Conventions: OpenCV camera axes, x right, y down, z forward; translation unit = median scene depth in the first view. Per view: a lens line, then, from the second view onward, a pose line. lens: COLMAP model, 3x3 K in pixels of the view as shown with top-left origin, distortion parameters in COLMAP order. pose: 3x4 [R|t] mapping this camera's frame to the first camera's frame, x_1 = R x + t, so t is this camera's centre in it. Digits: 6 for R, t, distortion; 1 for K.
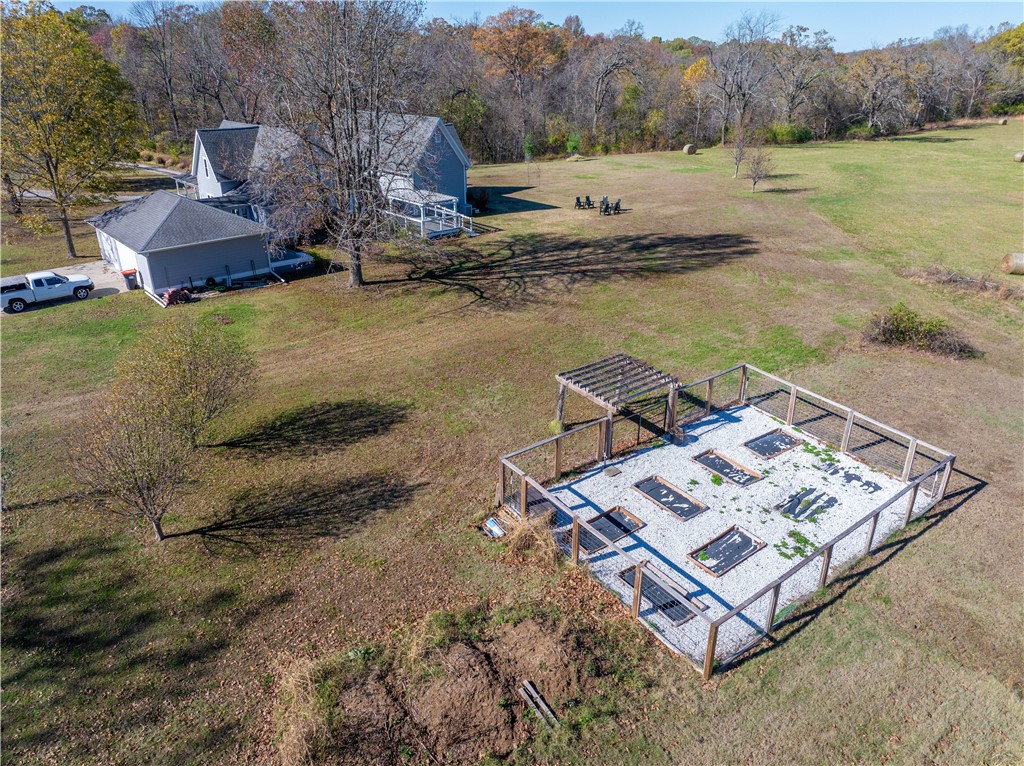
lens RADIAL K [[718.4, 0, 512.2], [0, 718.4, 382.6], [0, 0, 1]] dist [-0.065139, 0.038767]
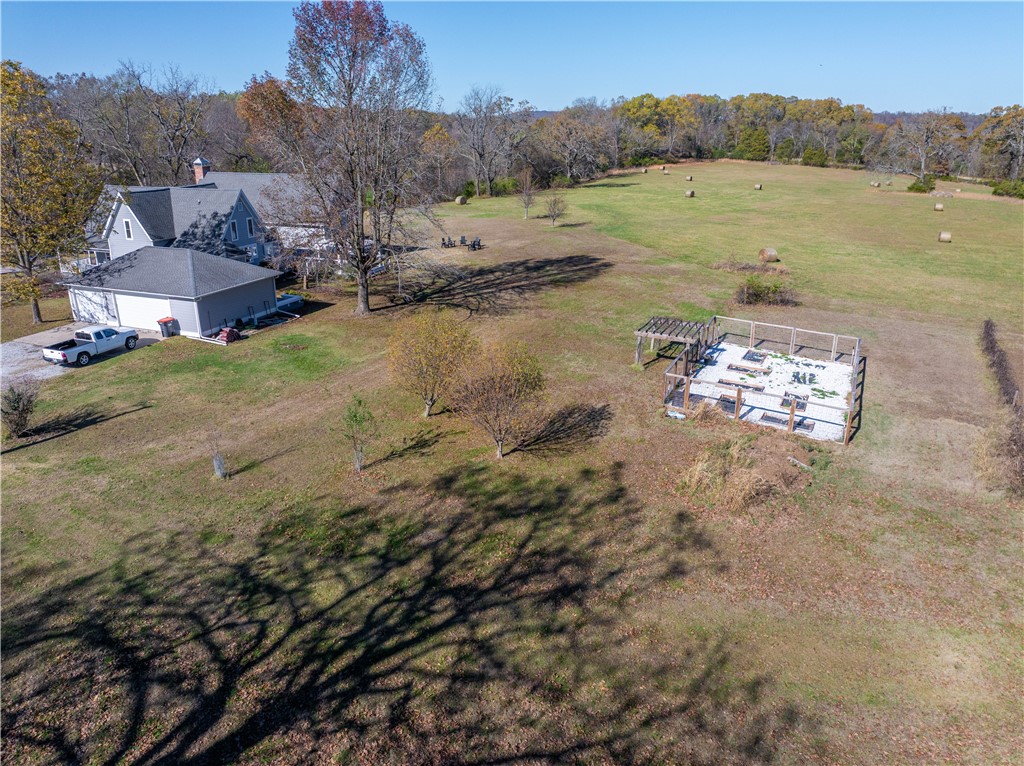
lens RADIAL K [[718.4, 0, 513.1], [0, 718.4, 383.0], [0, 0, 1]] dist [-0.065139, 0.038767]
pose [[0.891541, -0.150219, 0.427304, -0.525875], [0.184742, 0.981963, -0.040243, 0.069052], [-0.413551, 0.114819, 0.903212, -0.141852]]
